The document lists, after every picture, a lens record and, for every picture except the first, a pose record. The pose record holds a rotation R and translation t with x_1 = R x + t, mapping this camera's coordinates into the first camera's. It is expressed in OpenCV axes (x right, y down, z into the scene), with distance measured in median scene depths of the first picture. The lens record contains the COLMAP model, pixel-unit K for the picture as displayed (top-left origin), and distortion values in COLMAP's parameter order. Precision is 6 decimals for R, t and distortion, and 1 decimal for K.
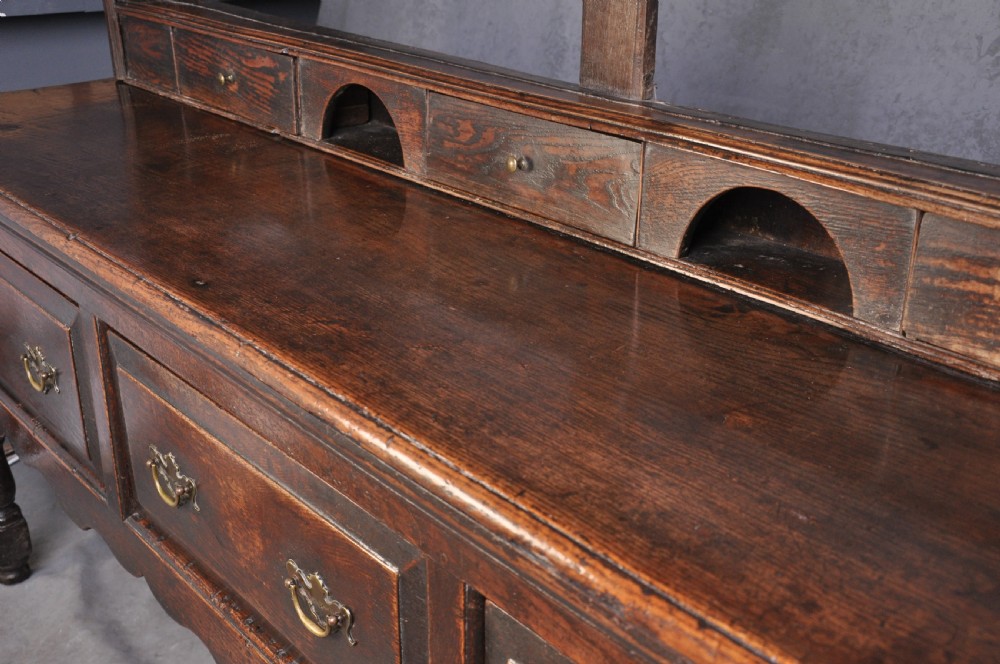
lens RADIAL K [[1166.7, 0, 507.1], [0, 1166.7, 339.1], [0, 0, 1]] dist [0.079828, 0.000000]
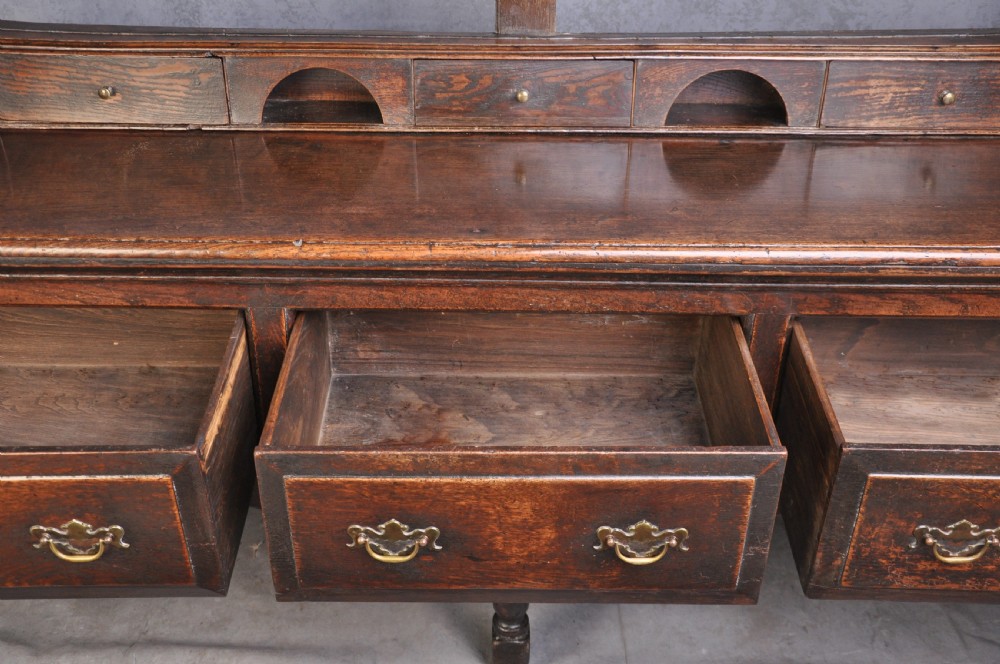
lens RADIAL K [[1064.6, 0, 505.9], [0, 1064.6, 330.9], [0, 0, 1]] dist [0.042853, 0.000000]
pose [[0.655175, -0.378322, 0.653925, -0.932360], [0.292003, 0.925122, 0.242659, -0.197456], [-0.696764, 0.031964, 0.716588, 0.079322]]
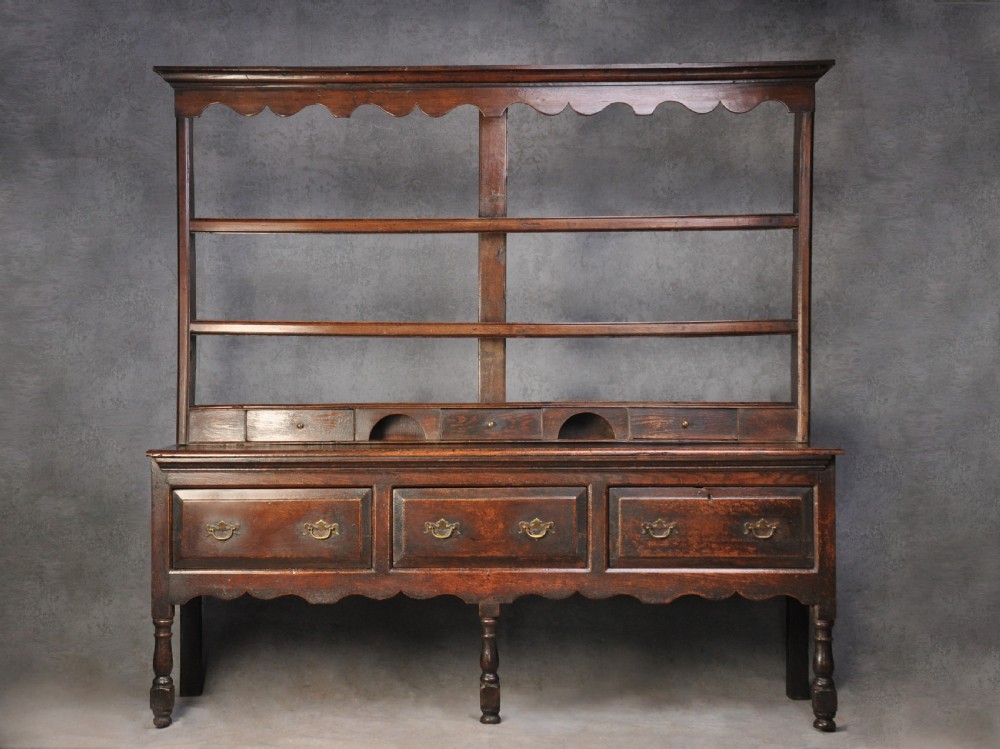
lens RADIAL K [[1592.2, 0, 493.8], [0, 1592.2, 372.4], [0, 0, 1]] dist [0.003489, 0.000000]
pose [[0.647240, 0.002571, 0.762282, -3.081484], [0.306218, 0.914885, -0.263090, 0.805315], [-0.698076, 0.403707, 0.591363, -1.501559]]
